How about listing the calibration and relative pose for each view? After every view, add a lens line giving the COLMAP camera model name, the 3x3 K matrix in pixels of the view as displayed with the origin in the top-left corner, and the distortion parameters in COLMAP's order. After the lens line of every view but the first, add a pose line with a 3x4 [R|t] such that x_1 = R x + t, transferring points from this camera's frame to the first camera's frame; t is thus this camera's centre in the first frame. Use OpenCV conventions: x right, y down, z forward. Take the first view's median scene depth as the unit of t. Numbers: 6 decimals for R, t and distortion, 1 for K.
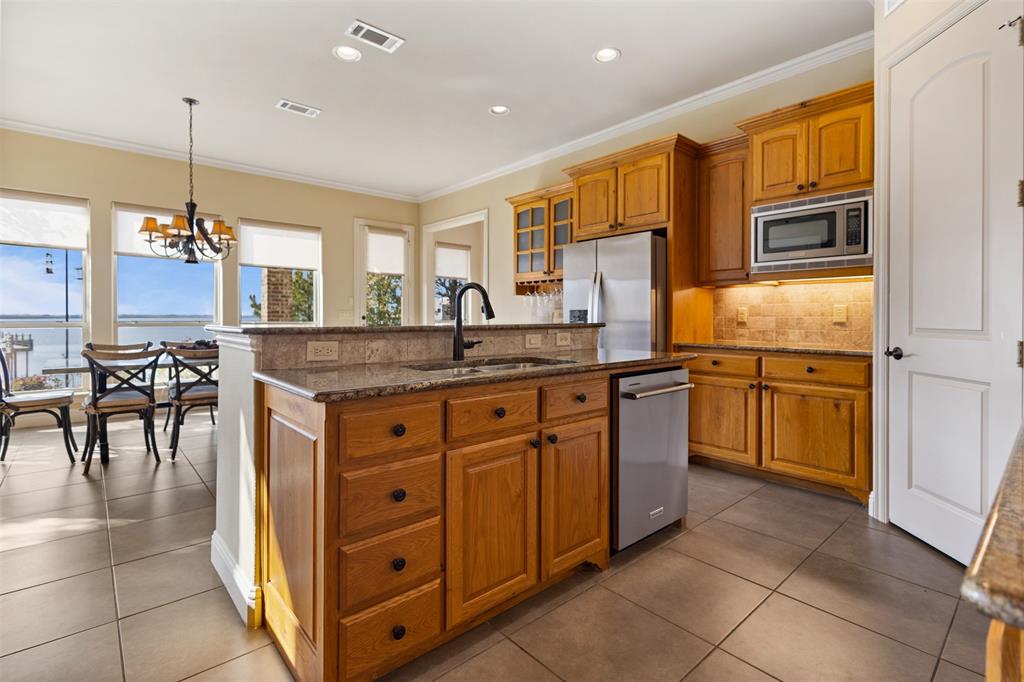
lens RADIAL K [[479.9, 0, 506.7], [0, 479.9, 317.0], [0, 0, 1]] dist [0.004856, 0.000033]
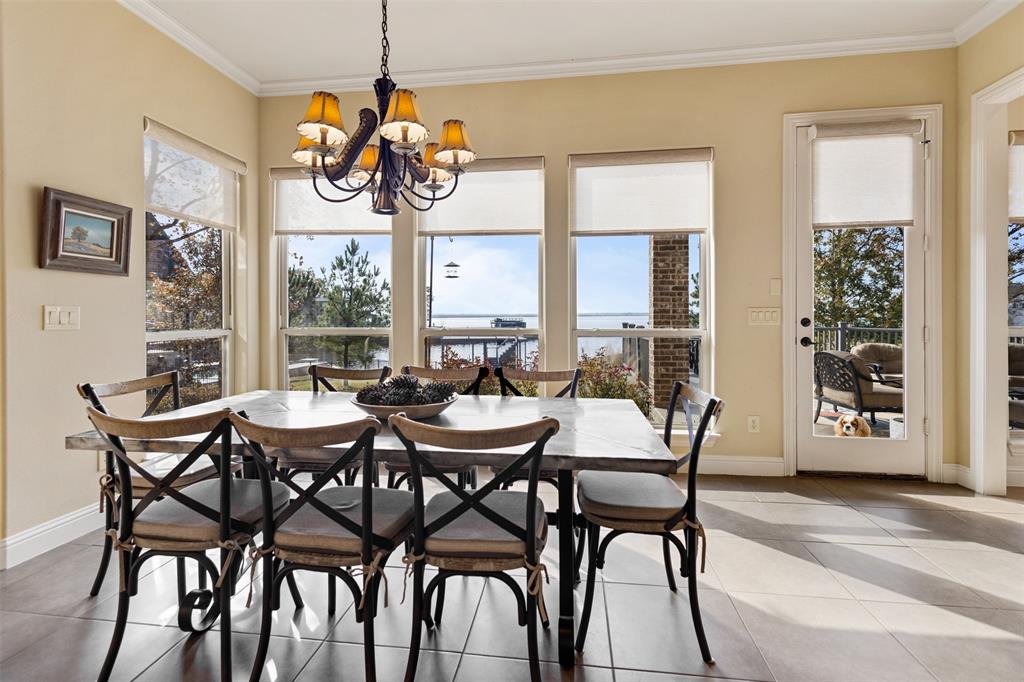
lens RADIAL K [[479.9, 0, 506.7], [0, 479.9, 317.0], [0, 0, 1]] dist [0.004856, 0.000033]
pose [[0.662100, 0.000525, -0.749416, -0.168870], [0.003995, 0.999983, 0.004231, -0.008443], [0.749405, -0.005795, 0.662086, 0.569522]]
